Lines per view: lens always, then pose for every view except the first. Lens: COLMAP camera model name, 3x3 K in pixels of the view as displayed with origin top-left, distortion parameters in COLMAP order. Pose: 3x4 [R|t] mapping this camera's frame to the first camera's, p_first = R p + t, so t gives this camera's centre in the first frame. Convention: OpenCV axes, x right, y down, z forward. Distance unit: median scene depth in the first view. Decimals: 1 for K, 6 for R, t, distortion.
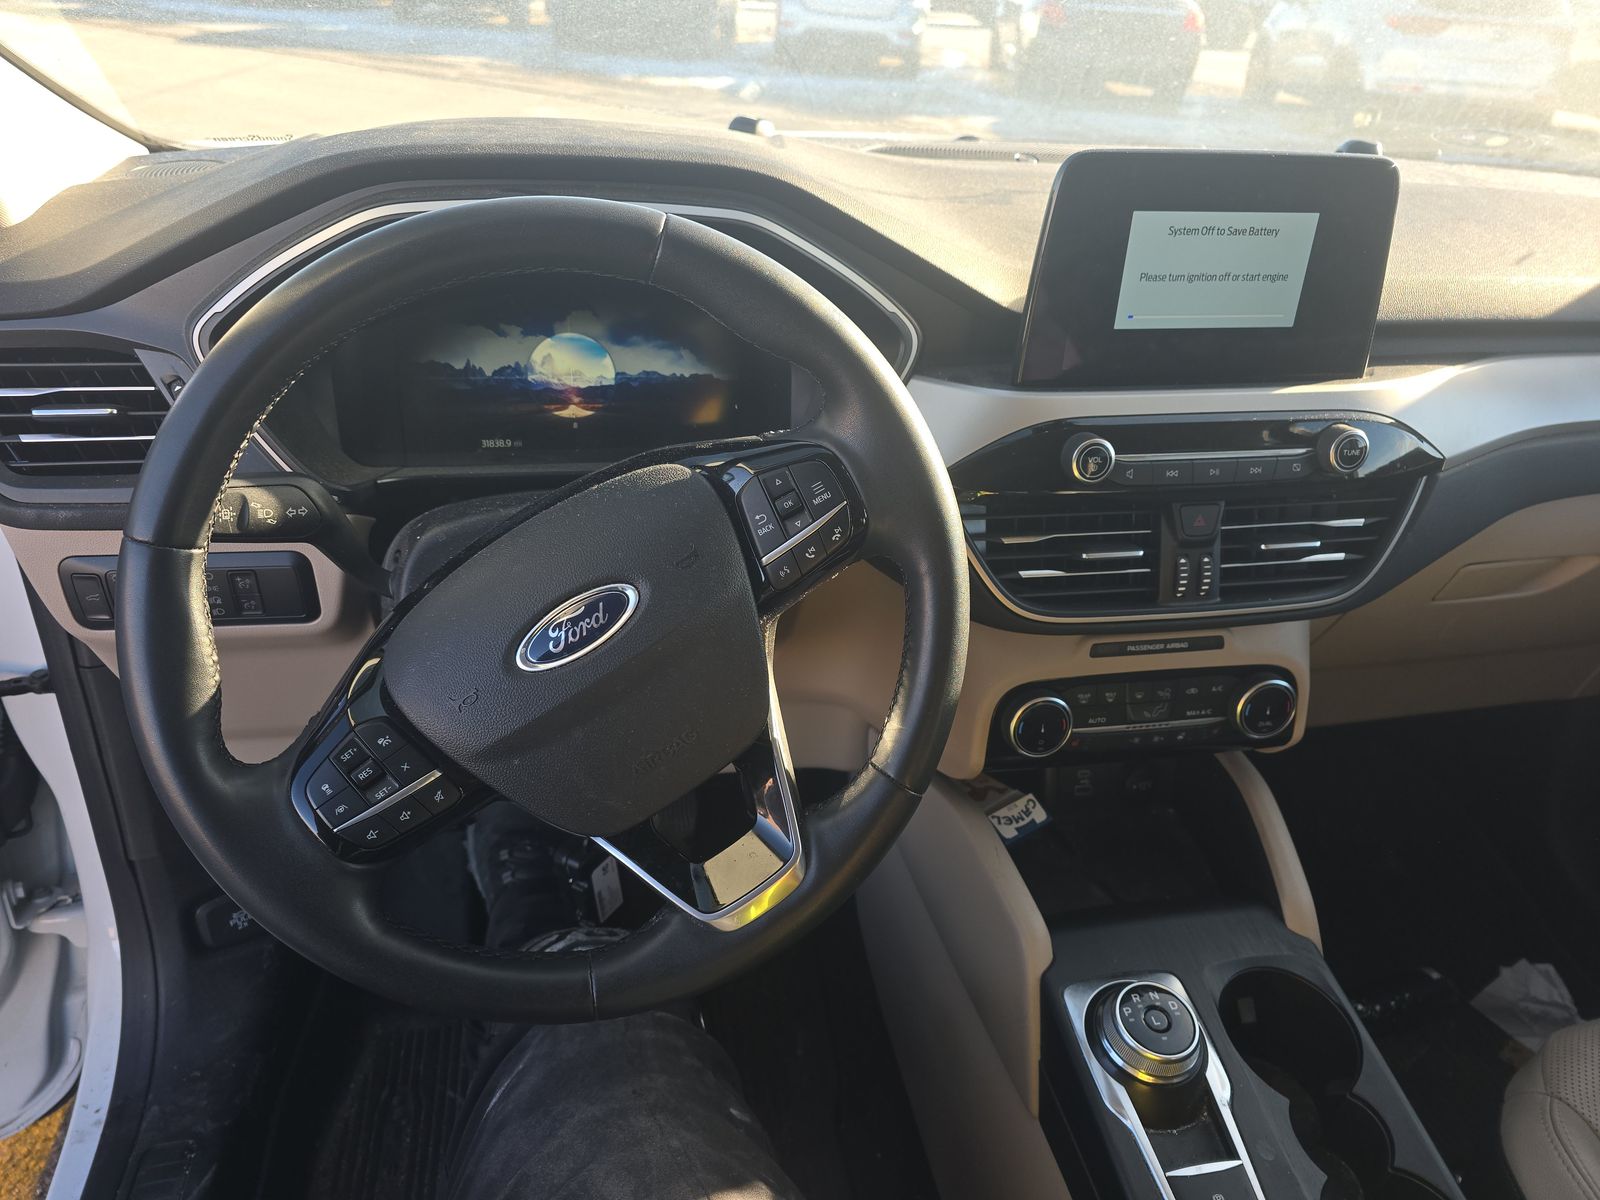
lens RADIAL K [[1079.1, 0, 808.1], [0, 1079.1, 596.6], [0, 0, 1]] dist [0.048689, -0.041218]
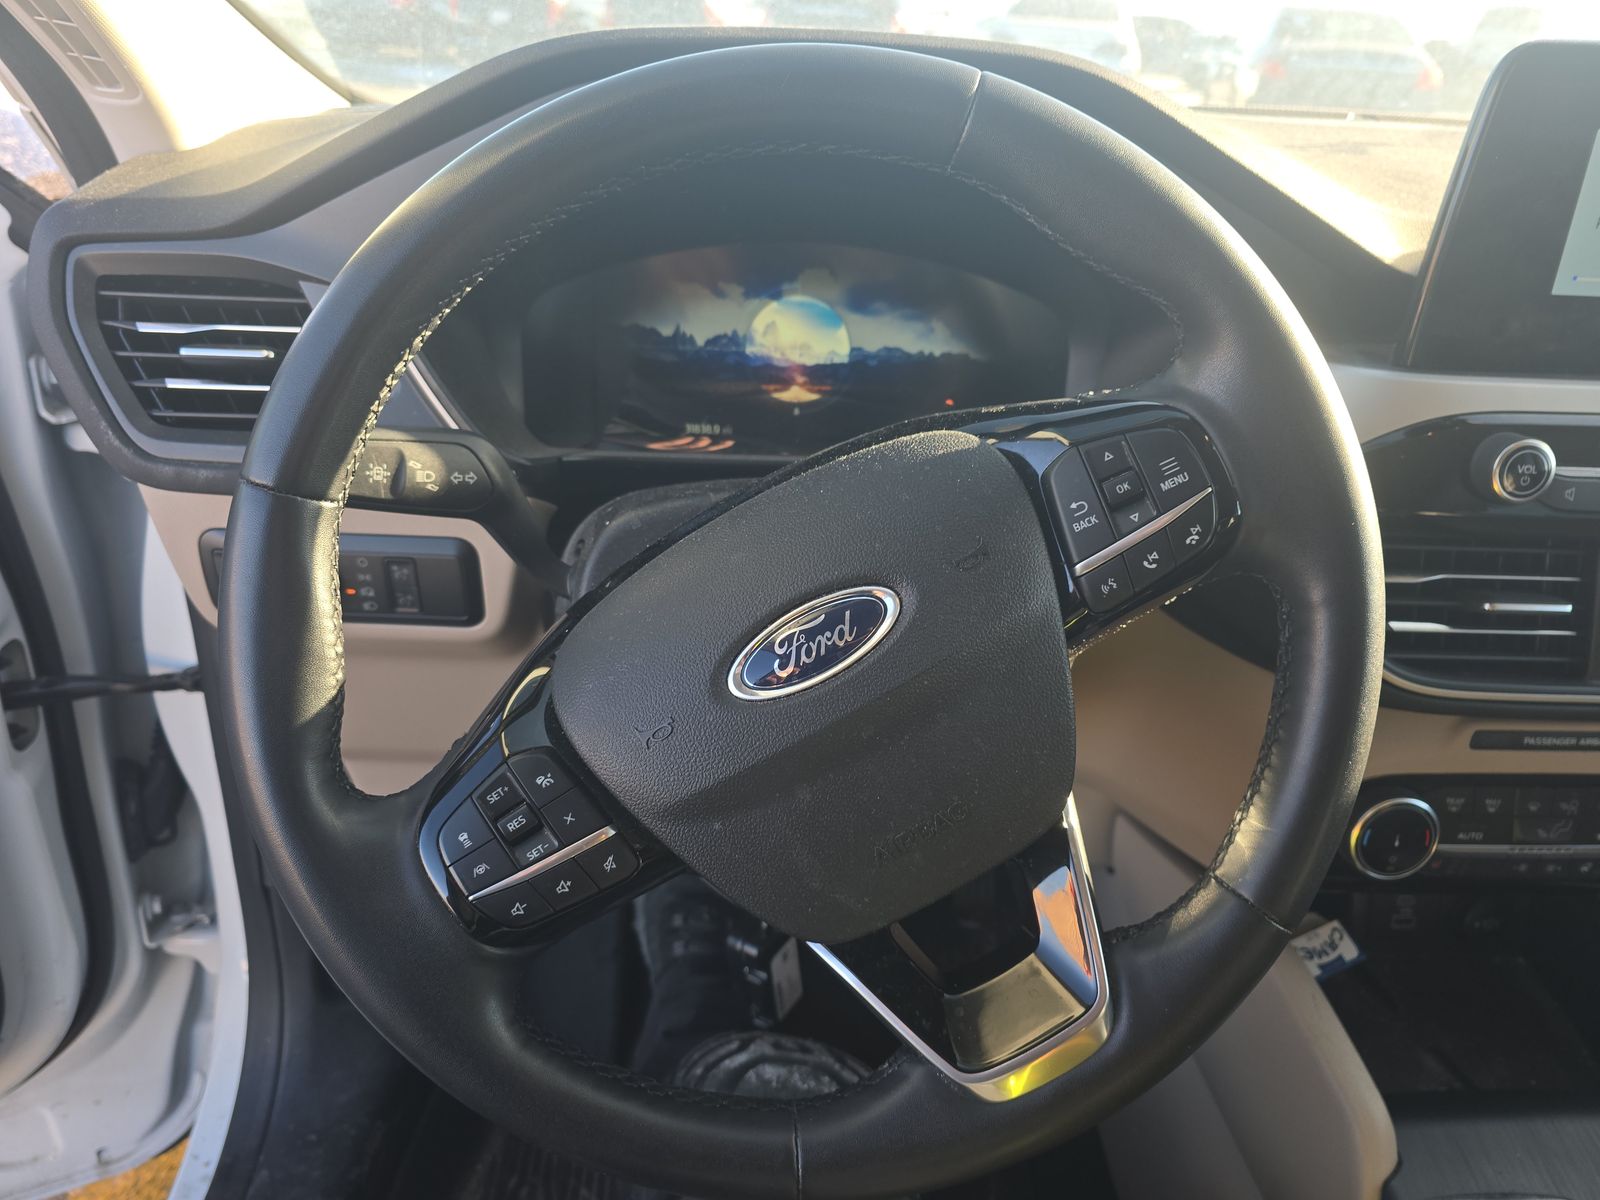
lens RADIAL K [[1079.1, 0, 803.5], [0, 1079.1, 603.9], [0, 0, 1]] dist [0.048689, -0.041218]
pose [[0.986744, 0.063129, -0.149502, -0.096914], [-0.070548, 0.996499, -0.044852, 0.029169], [0.146147, 0.054804, 0.987744, 0.248577]]
